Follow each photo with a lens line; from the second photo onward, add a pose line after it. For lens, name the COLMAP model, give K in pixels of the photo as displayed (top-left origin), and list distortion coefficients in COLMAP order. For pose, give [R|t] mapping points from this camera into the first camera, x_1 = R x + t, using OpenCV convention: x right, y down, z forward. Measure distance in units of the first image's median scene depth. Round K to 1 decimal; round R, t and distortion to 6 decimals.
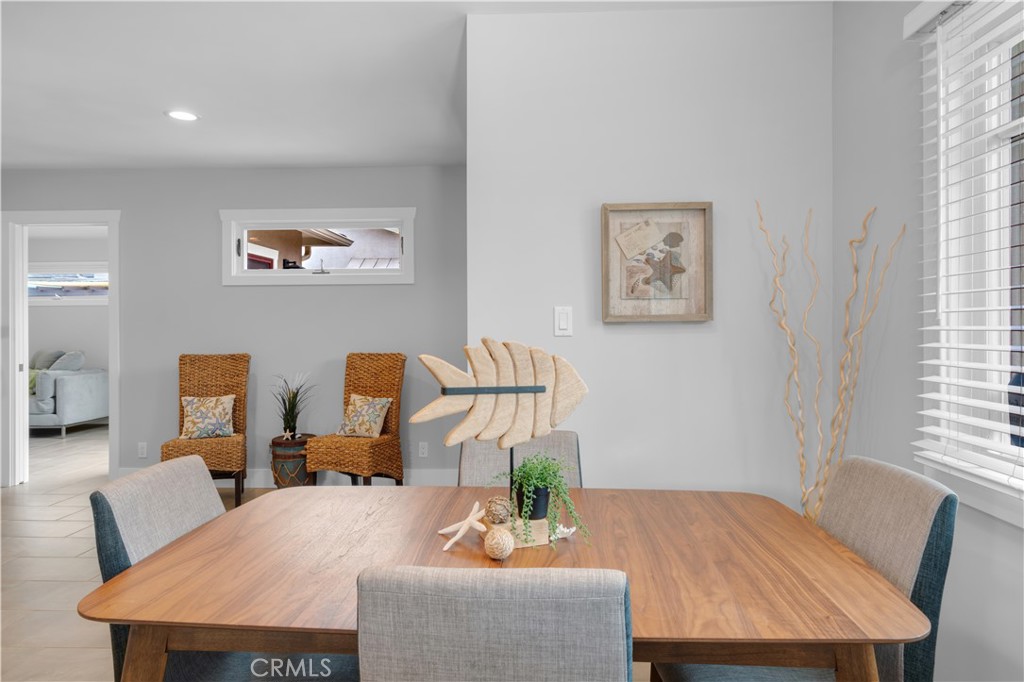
lens RADIAL K [[614.5, 0, 522.7], [0, 614.5, 322.8], [0, 0, 1]] dist [0.006658, 0.002922]
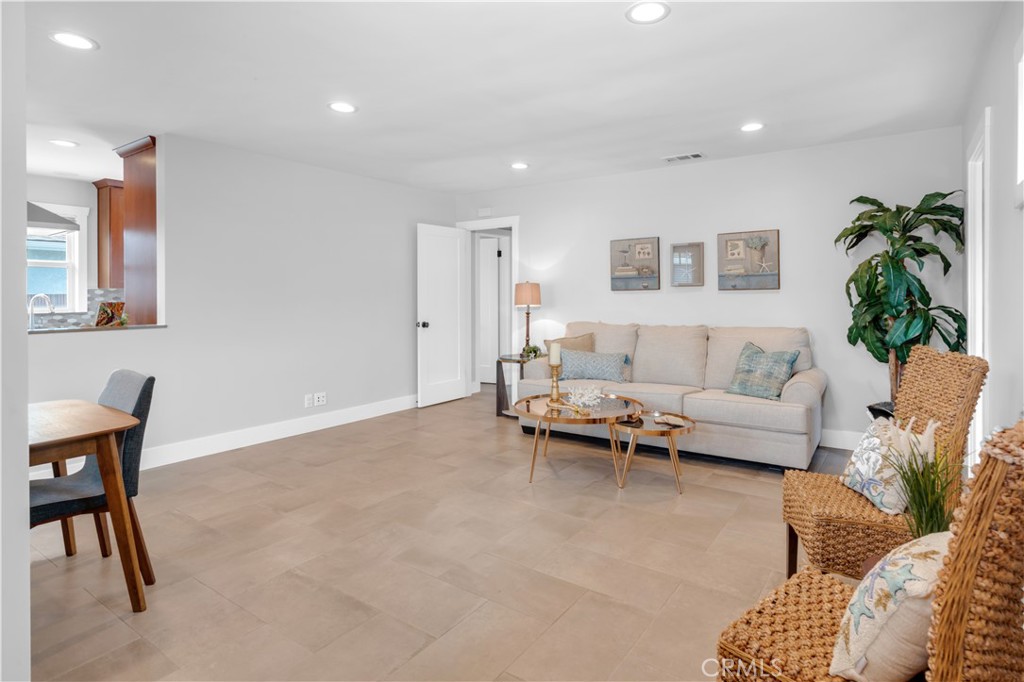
lens RADIAL K [[541.4, 0, 526.6], [0, 541.4, 297.5], [0, 0, 1]] dist [-0.001915, 0.000000]
pose [[-0.535412, 0.012580, -0.844497, 0.092009], [0.009512, 0.999915, 0.008865, -0.001684], [0.844538, -0.003286, -0.535486, 1.443431]]
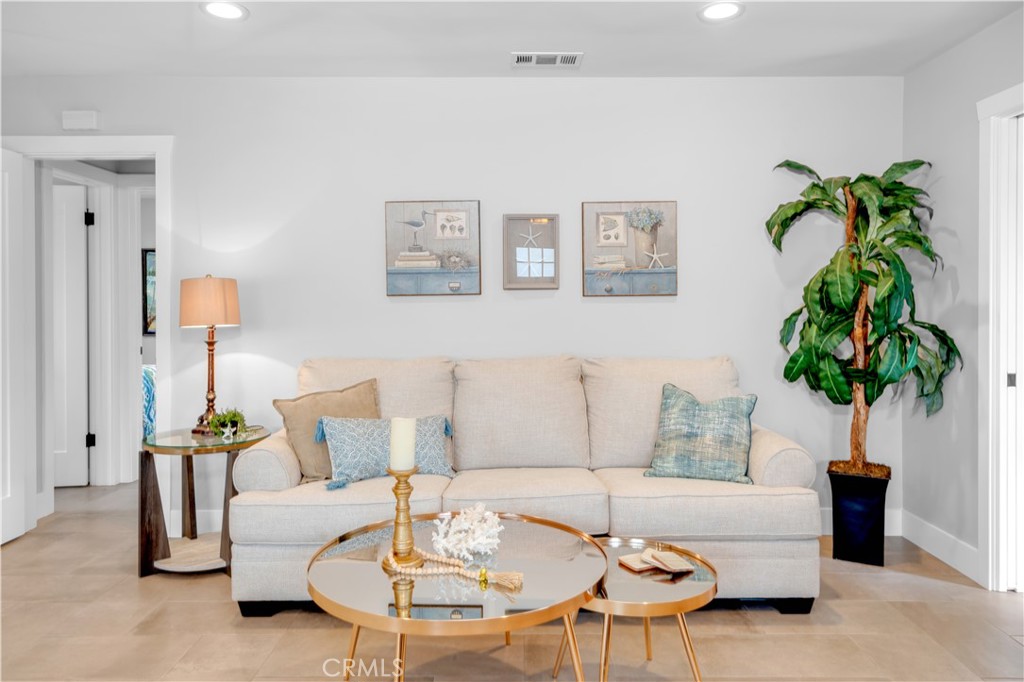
lens RADIAL K [[706.0, 0, 508.9], [0, 706.0, 310.6], [0, 0, 1]] dist [0.002537, 0.003493]
pose [[0.032663, 0.015898, -0.999340, -0.334073], [0.002465, 0.999869, 0.015987, 0.000655], [0.999463, -0.002986, 0.032619, 0.882166]]
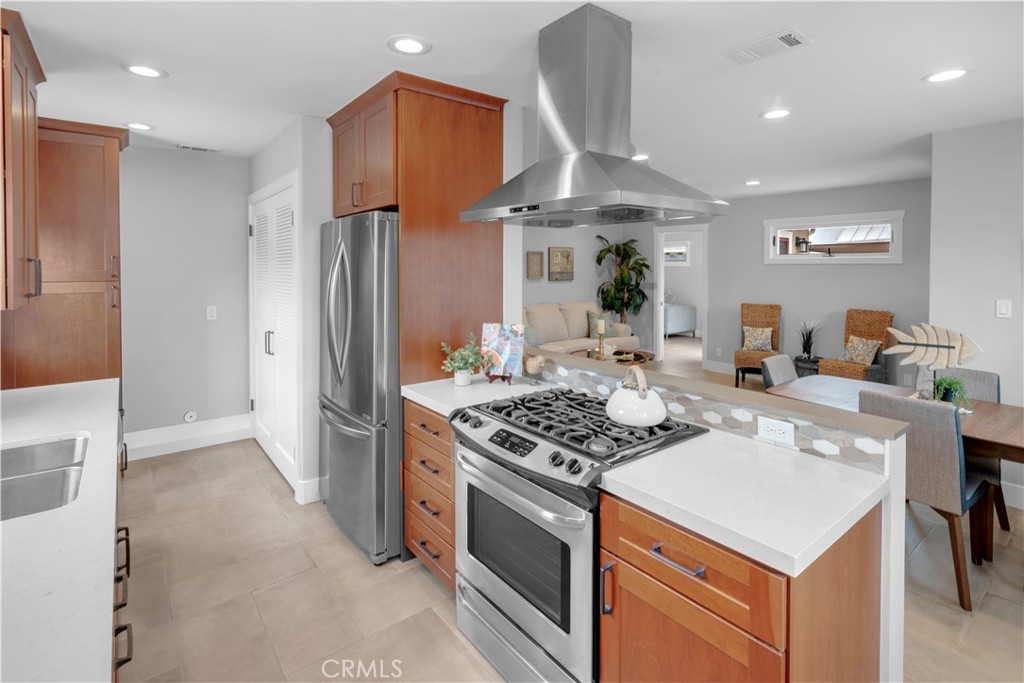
lens RADIAL K [[494.2, 0, 521.8], [0, 494.2, 270.7], [0, 0, 1]] dist [0.001149, 0.000659]
pose [[0.659844, 0.015731, -0.751238, 0.166123], [-0.006372, 0.999862, 0.015341, -0.093093], [0.751375, -0.005336, 0.659854, -0.675315]]
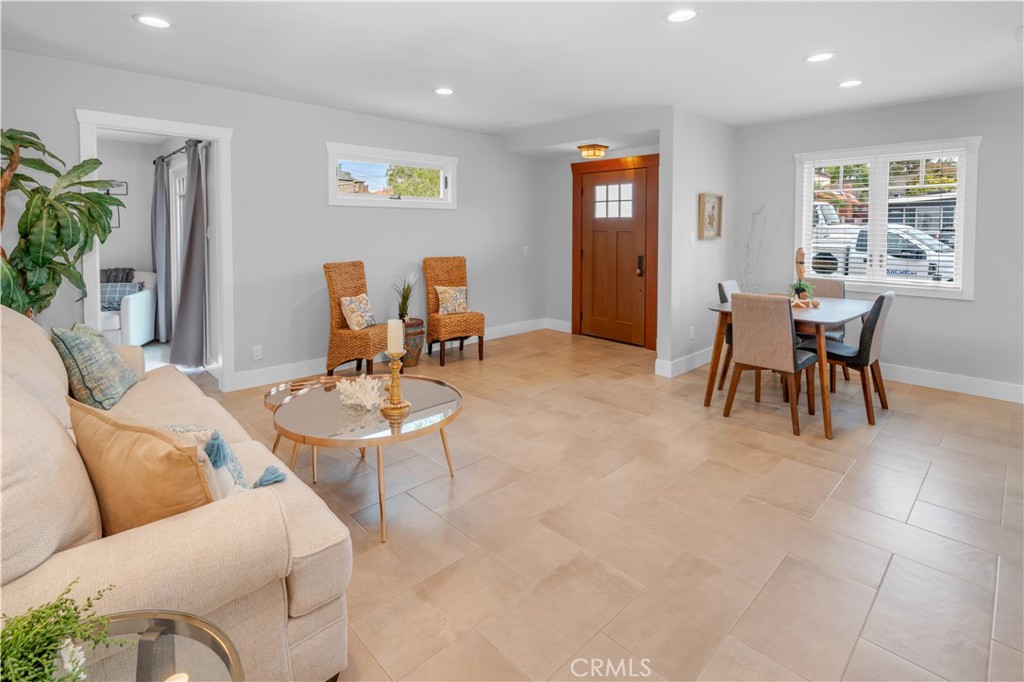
lens RADIAL K [[500.6, 0, 513.5], [0, 500.6, 244.7], [0, 0, 1]] dist [-0.002781, -0.000001]
pose [[0.686743, -0.014146, 0.726763, -1.506248], [-0.013104, 0.999407, 0.031835, -0.030459], [-0.726782, -0.031386, 0.686151, 0.109691]]
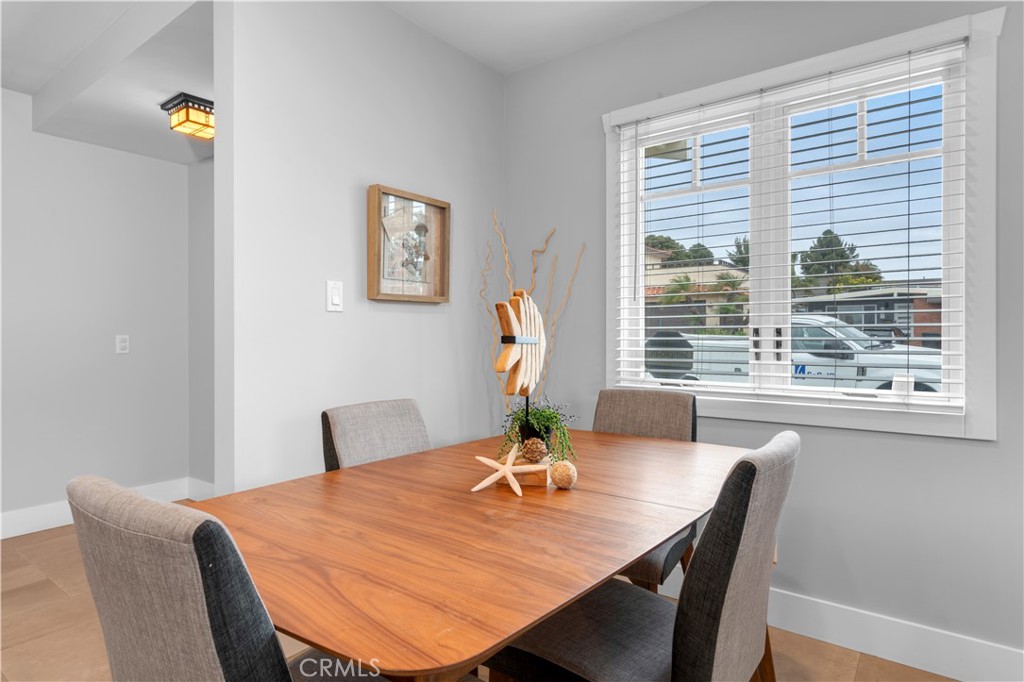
lens RADIAL K [[556.3, 0, 512.0], [0, 556.3, 341.0], [0, 0, 1]] dist [-0.003695, -0.000705]
pose [[0.572289, -0.002513, 0.820048, -0.383941], [-0.004586, 0.999970, 0.006265, 0.047682], [-0.820039, -0.007346, 0.572260, 0.214175]]
